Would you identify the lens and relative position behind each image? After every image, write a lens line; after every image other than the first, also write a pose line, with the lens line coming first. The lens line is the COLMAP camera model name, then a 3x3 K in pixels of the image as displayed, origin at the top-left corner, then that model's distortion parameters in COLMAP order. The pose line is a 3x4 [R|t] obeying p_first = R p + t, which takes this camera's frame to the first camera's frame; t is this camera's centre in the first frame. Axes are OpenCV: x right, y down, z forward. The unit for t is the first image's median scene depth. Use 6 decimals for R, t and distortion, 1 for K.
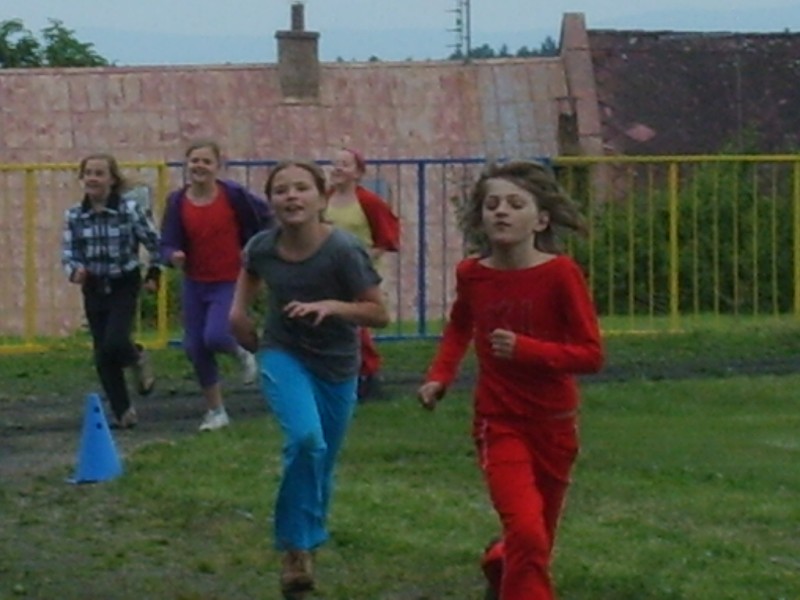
lens RADIAL K [[2494.5, 0, 400.7], [0, 2494.5, 298.6], [0, 0, 1]] dist [0.045274, 0.000000]
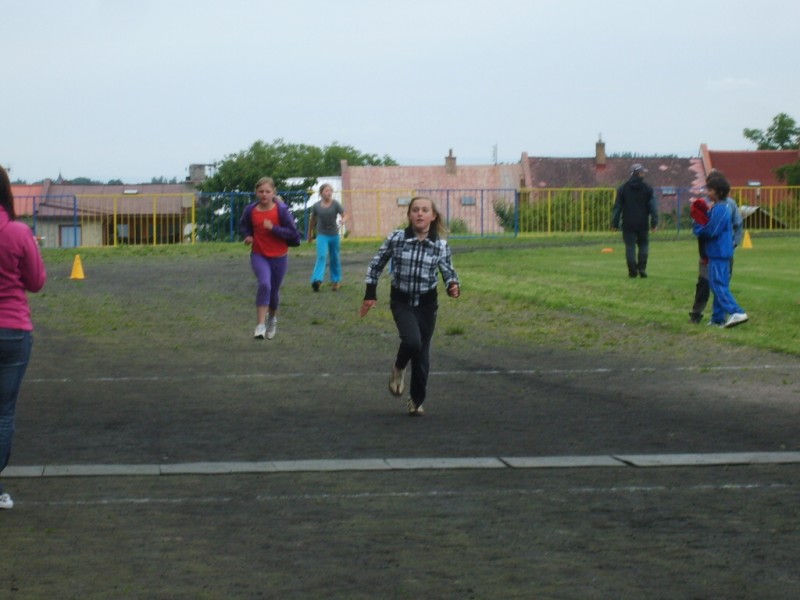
lens RADIAL K [[2494.5, 0, 400.0], [0, 2494.5, 300.6], [0, 0, 1]] dist [0.045274, 0.000000]
pose [[0.995634, 0.011628, -0.092616, 0.233205], [-0.021634, 0.993939, -0.107780, 0.514981], [0.090802, 0.109313, 0.989851, -2.702490]]
